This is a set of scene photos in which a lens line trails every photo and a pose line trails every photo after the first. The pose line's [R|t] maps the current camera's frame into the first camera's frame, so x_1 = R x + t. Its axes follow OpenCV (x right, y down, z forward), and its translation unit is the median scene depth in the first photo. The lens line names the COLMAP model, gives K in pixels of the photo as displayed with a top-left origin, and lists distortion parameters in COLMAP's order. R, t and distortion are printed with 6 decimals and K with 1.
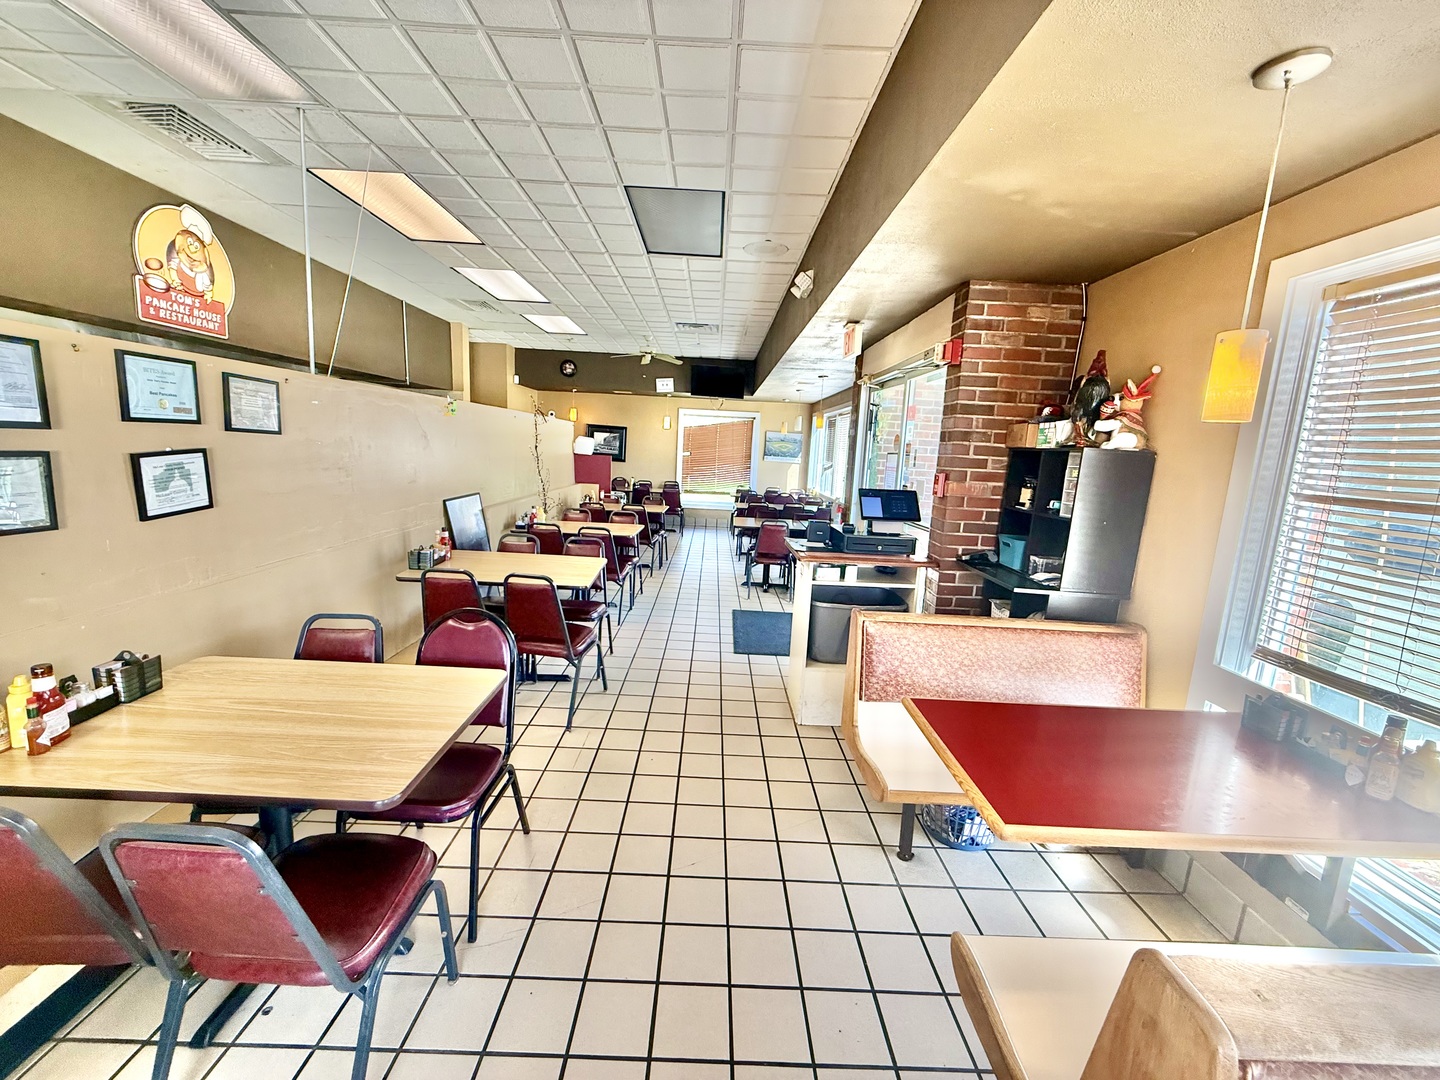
lens RADIAL K [[574.1, 0, 720.0], [0, 574.1, 540.0], [0, 0, 1]] dist [0.001259, 0.000110]
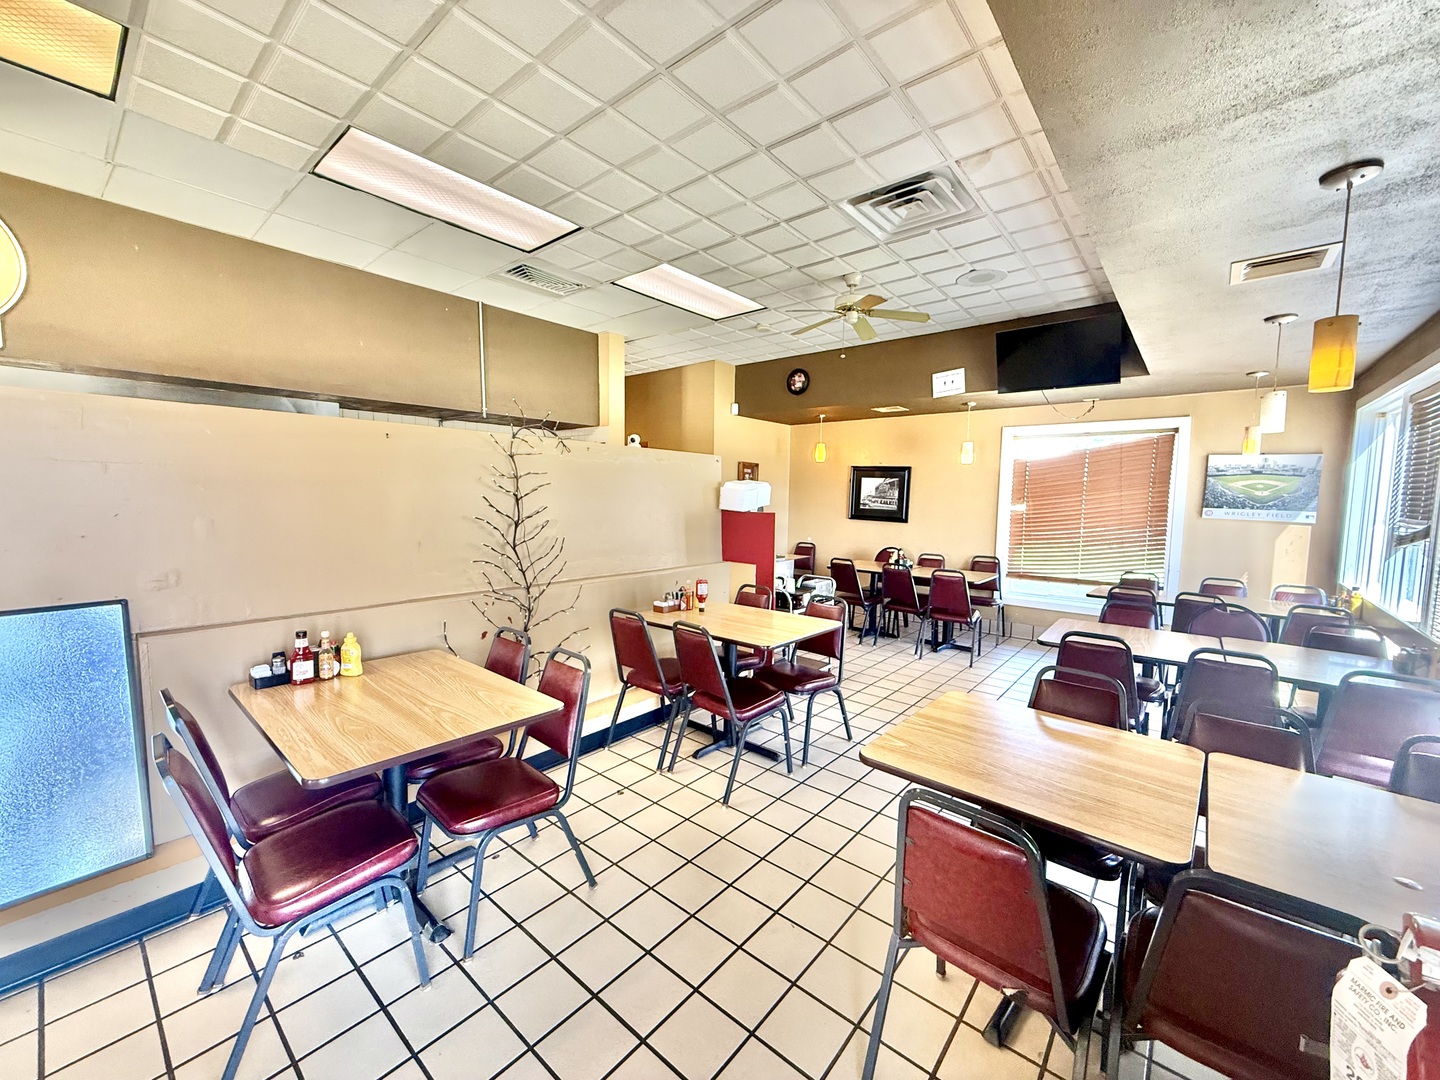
lens RADIAL K [[574.1, 0, 720.0], [0, 574.1, 540.0], [0, 0, 1]] dist [0.001259, 0.000110]
pose [[0.754658, 0.014030, -0.655969, 0.099339], [-0.082566, 0.993854, -0.073732, -0.062963], [0.650903, 0.109803, 0.751178, 0.462458]]
